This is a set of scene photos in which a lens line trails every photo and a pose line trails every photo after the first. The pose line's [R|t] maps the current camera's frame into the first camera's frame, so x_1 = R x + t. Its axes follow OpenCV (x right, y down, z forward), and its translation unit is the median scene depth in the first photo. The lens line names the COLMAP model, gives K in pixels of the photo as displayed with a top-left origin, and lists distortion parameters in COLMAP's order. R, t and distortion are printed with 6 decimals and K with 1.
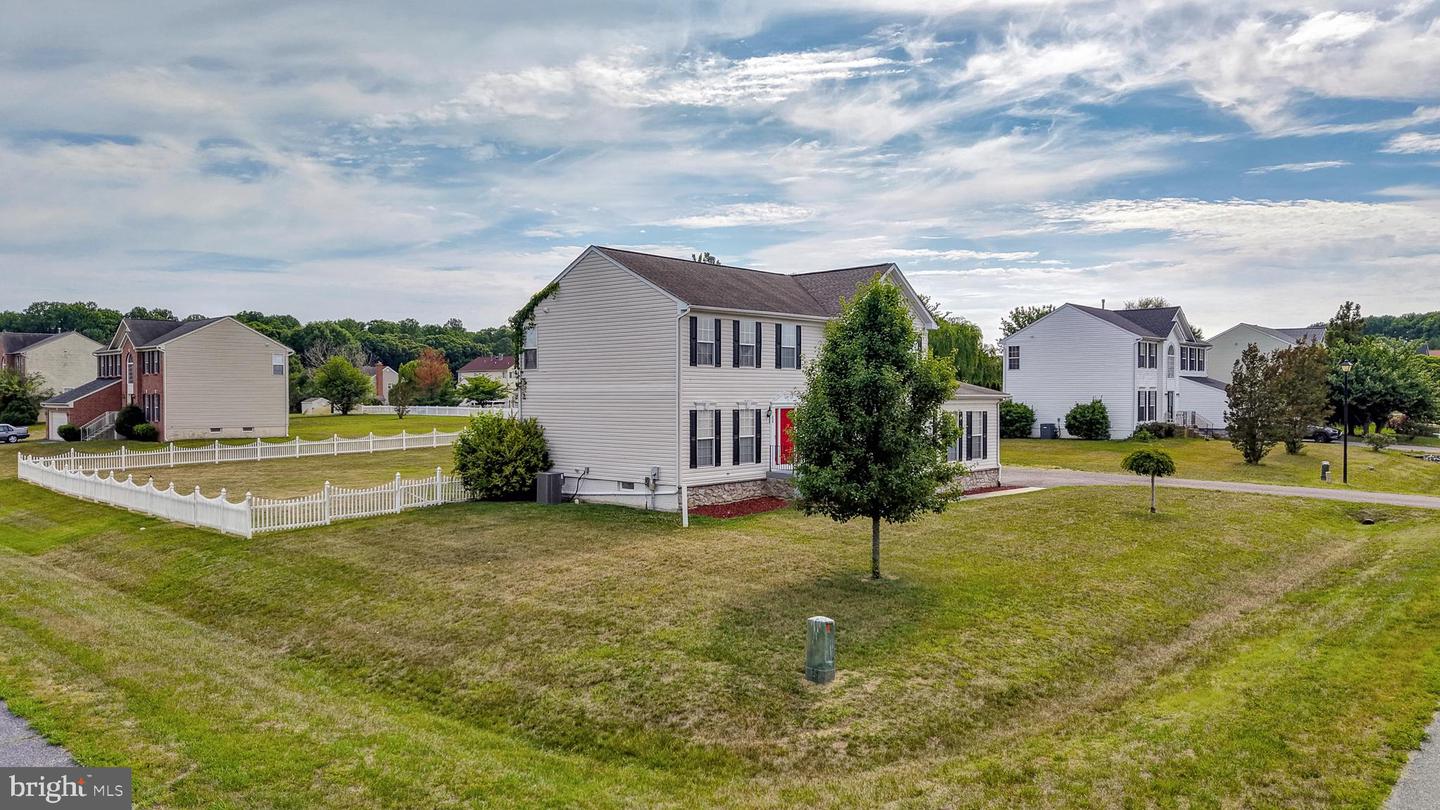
lens RADIAL K [[1046.9, 0, 667.2], [0, 1046.9, 407.0], [0, 0, 1]] dist [-0.000233, 0.000737]
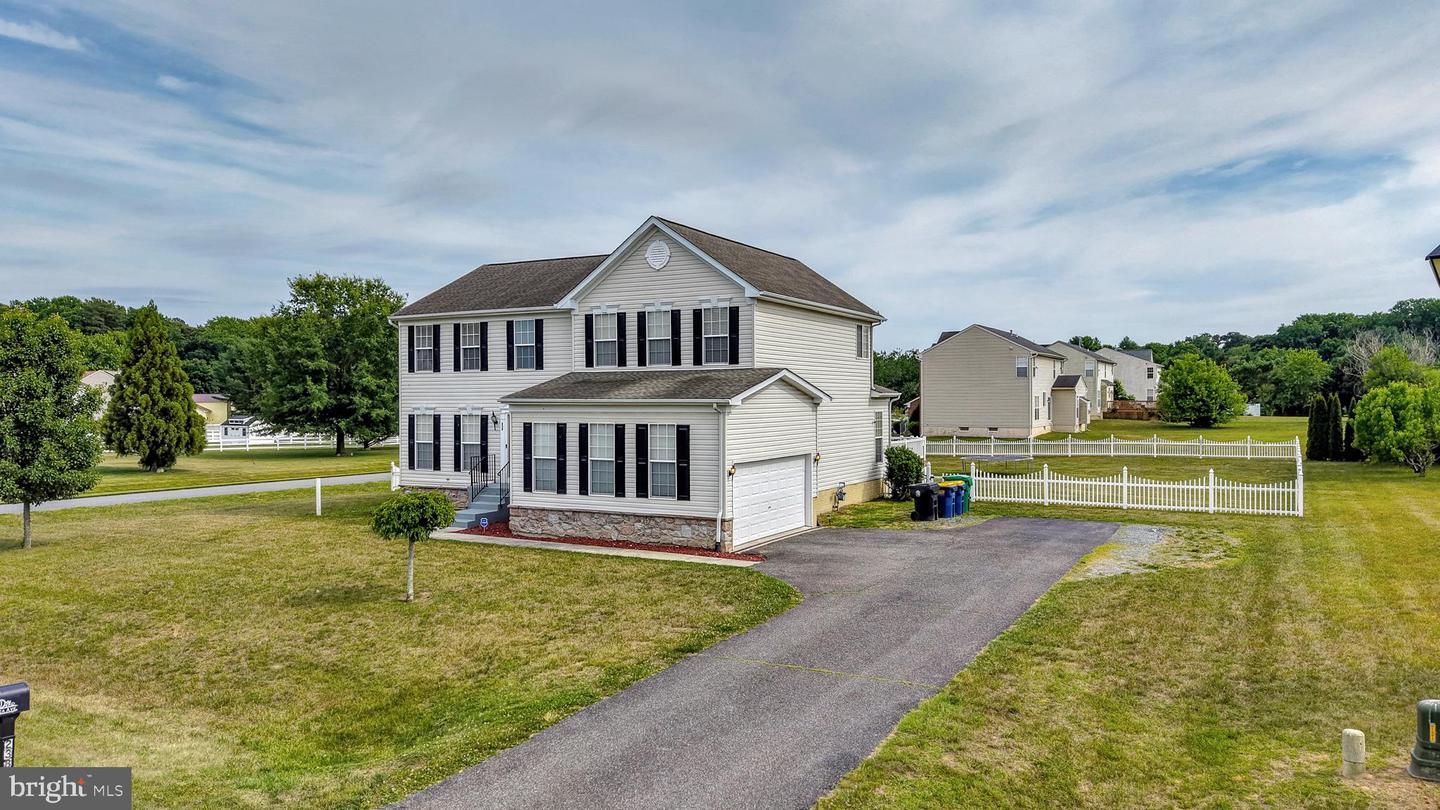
lens RADIAL K [[995.2, 0, 720.0], [0, 995.2, 405.0], [0, 0, 1]] dist [0.045263, -0.007645]
pose [[0.257905, 0.007580, -0.966141, 0.079758], [-0.007725, 0.999953, 0.005783, -0.001083], [0.966139, 0.005972, 0.257951, 0.077357]]
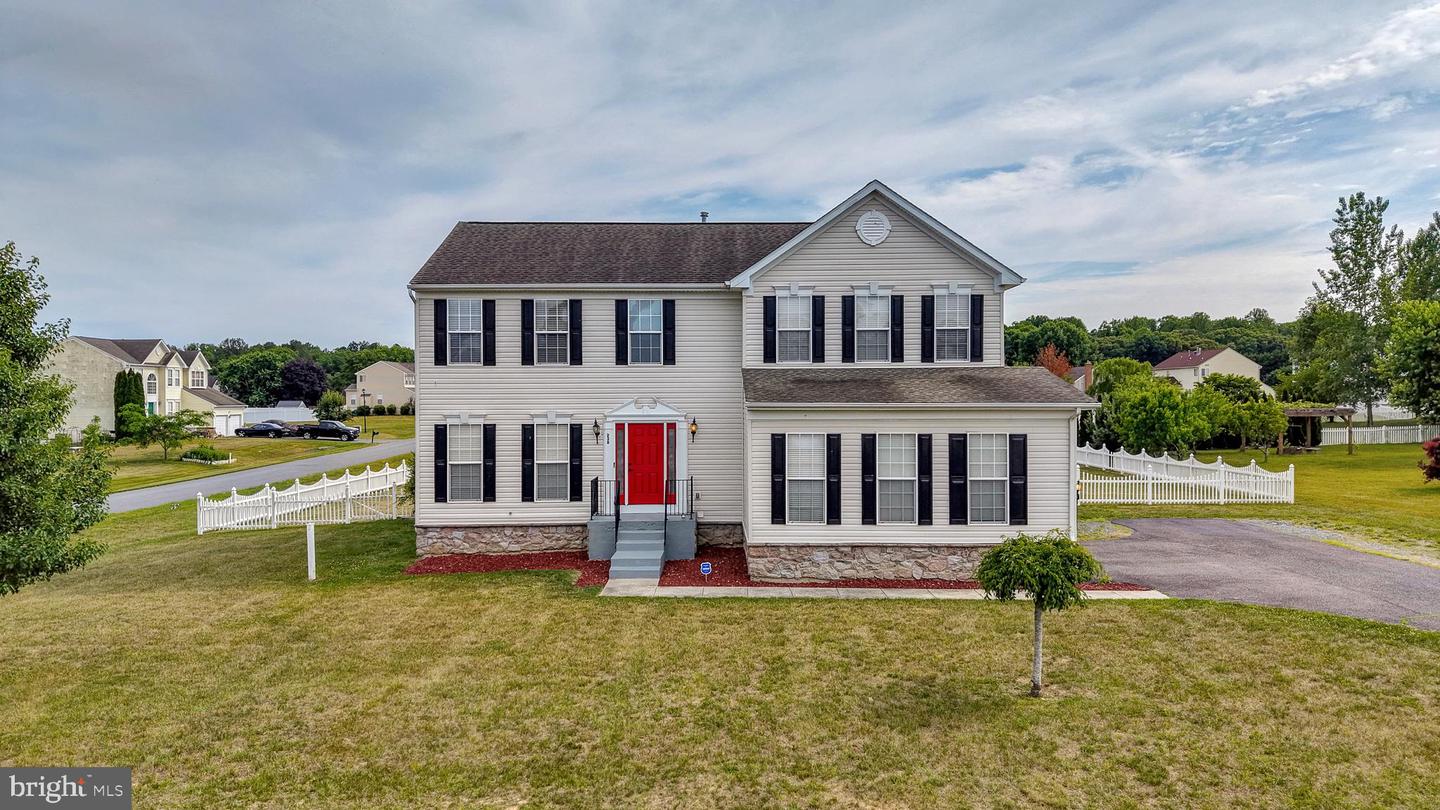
lens RADIAL K [[995.2, 0, 720.0], [0, 995.2, 405.0], [0, 0, 1]] dist [0.045263, -0.007645]
pose [[0.686631, 0.004127, -0.726994, 0.050606], [-0.005905, 0.999983, 0.000099, -0.000899], [0.726982, 0.004225, 0.686644, 0.048700]]
